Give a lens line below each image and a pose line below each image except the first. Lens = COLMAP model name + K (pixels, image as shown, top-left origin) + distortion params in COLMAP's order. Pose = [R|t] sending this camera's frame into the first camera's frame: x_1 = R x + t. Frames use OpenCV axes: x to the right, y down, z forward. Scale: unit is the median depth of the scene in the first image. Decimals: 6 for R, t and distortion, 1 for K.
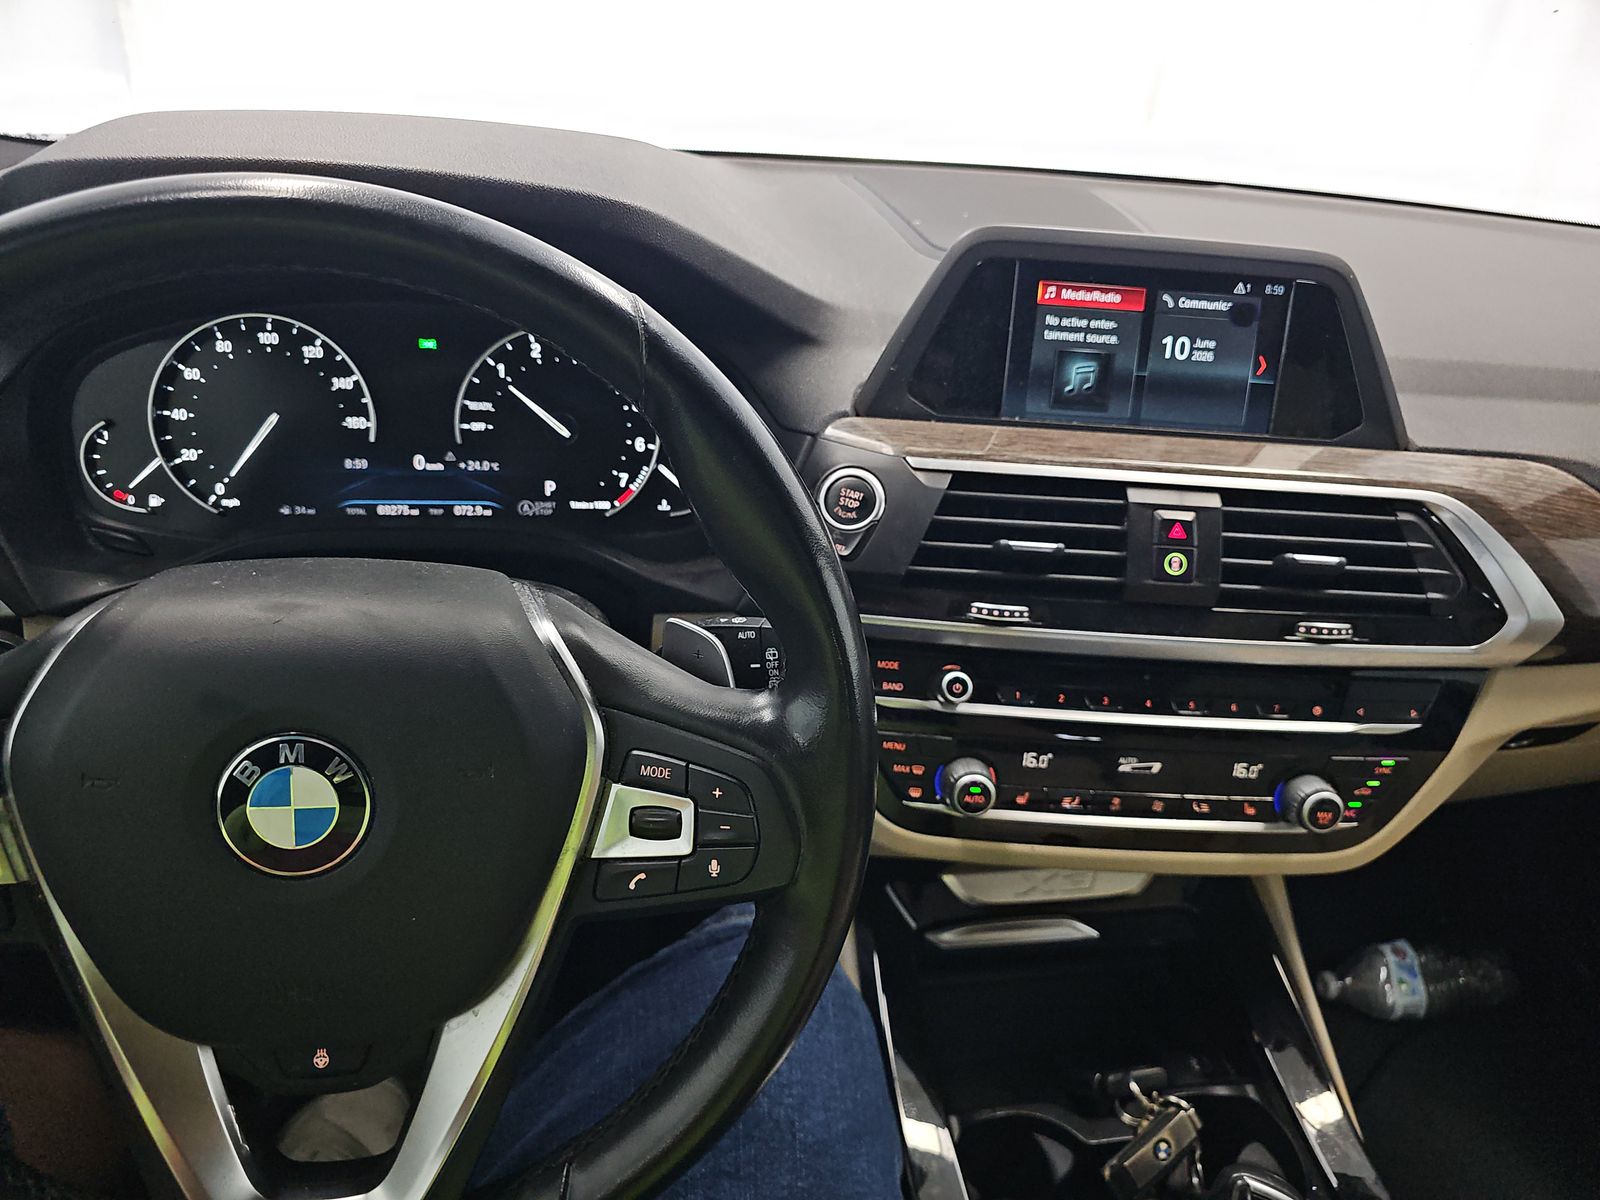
lens RADIAL K [[1026.3, 0, 800.3], [0, 1026.3, 604.7], [0, 0, 1]] dist [-0.001878, -0.030225]
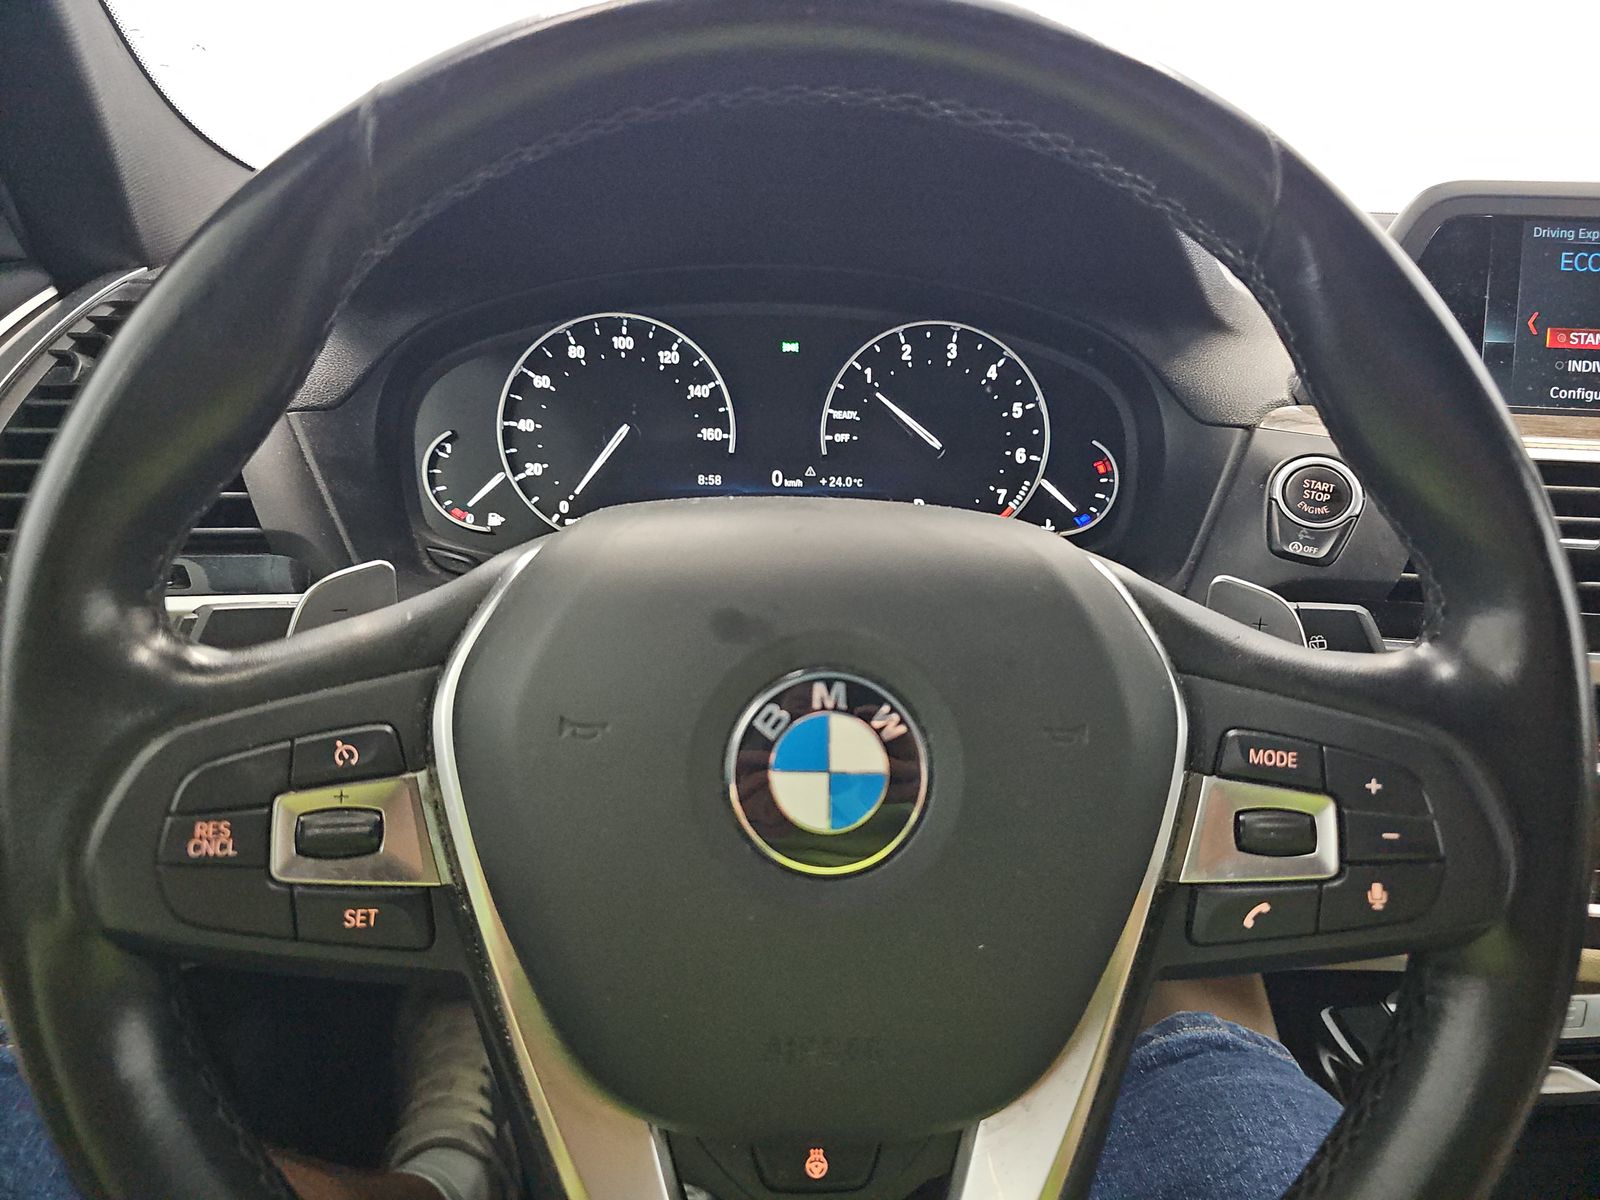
lens RADIAL K [[1026.3, 0, 809.5], [0, 1026.3, 612.8], [0, 0, 1]] dist [-0.001878, -0.030225]
pose [[0.991168, -0.016506, -0.131585, -0.240283], [-0.003574, 0.988538, -0.150929, 0.113710], [0.132568, 0.150067, 0.979748, 0.164524]]
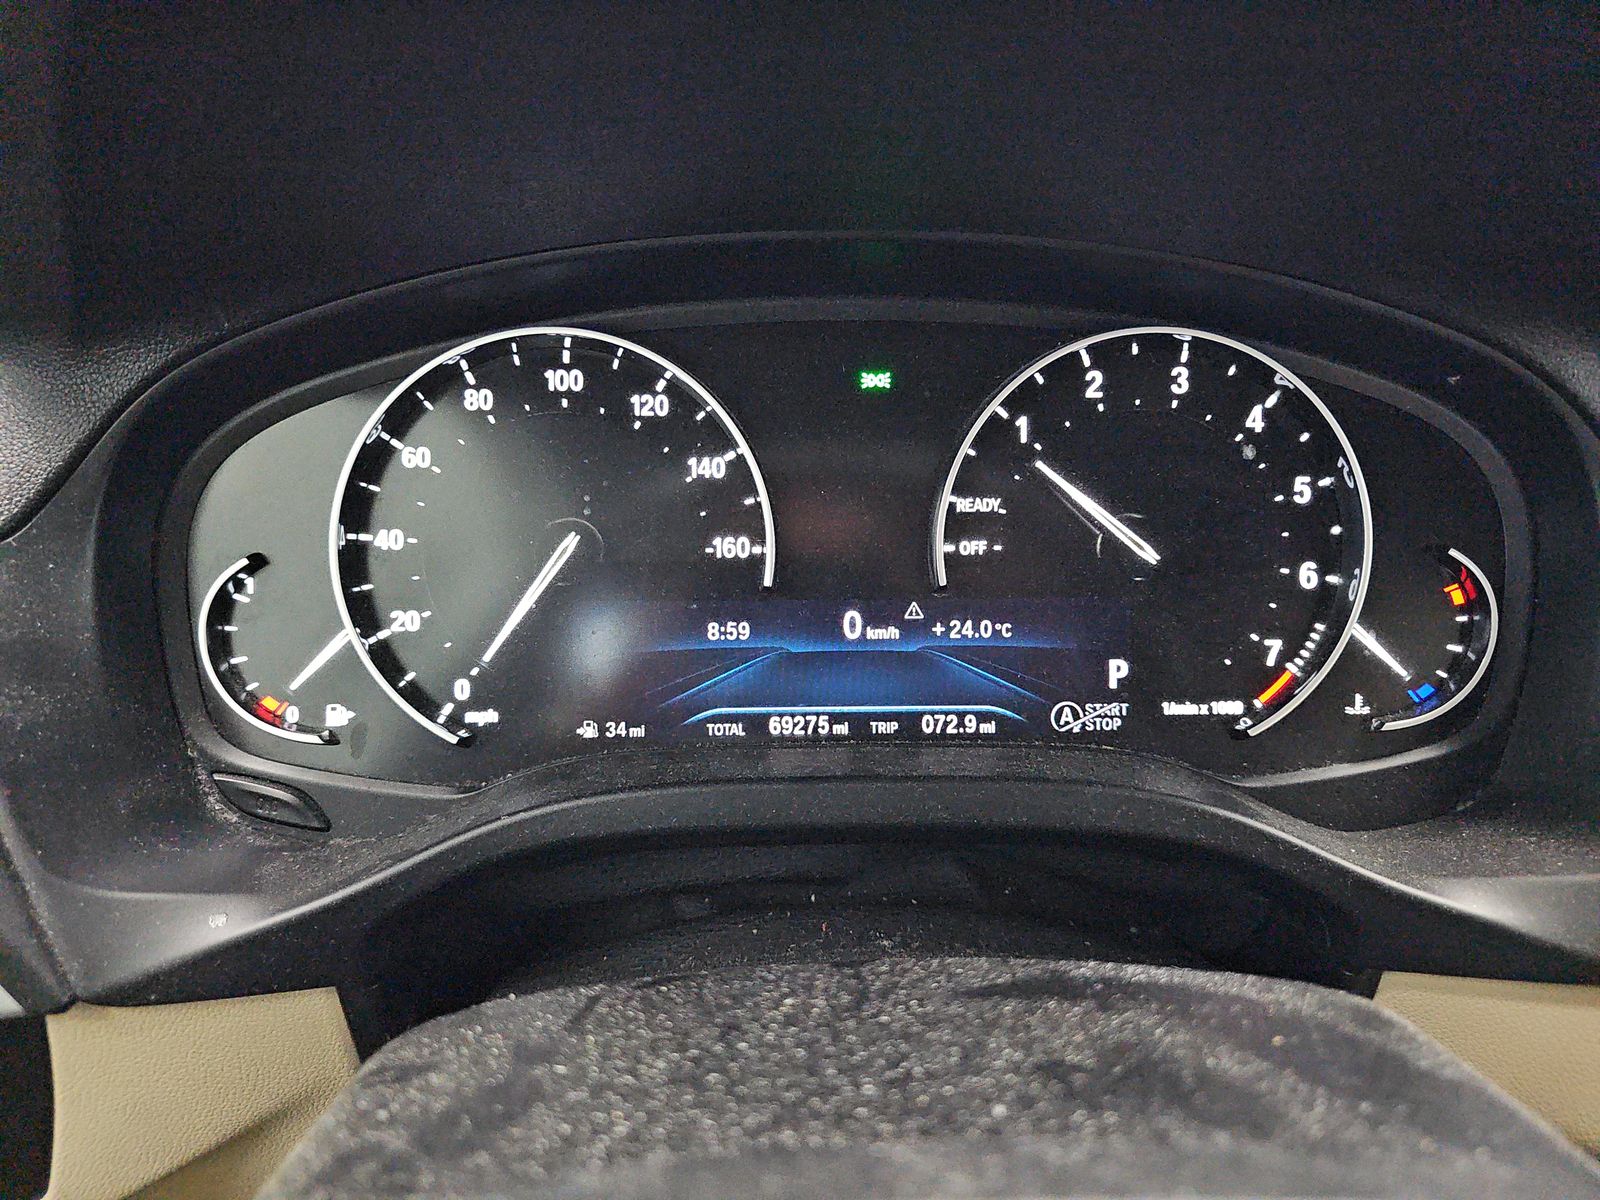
lens RADIAL K [[1026.3, 0, 799.0], [0, 1026.3, 591.3], [0, 0, 1]] dist [-0.001878, -0.030225]
pose [[0.983176, -0.017845, -0.181788, -0.323559], [-0.000612, 0.994889, -0.100974, -0.111416], [0.182661, 0.099386, 0.978140, 0.552183]]
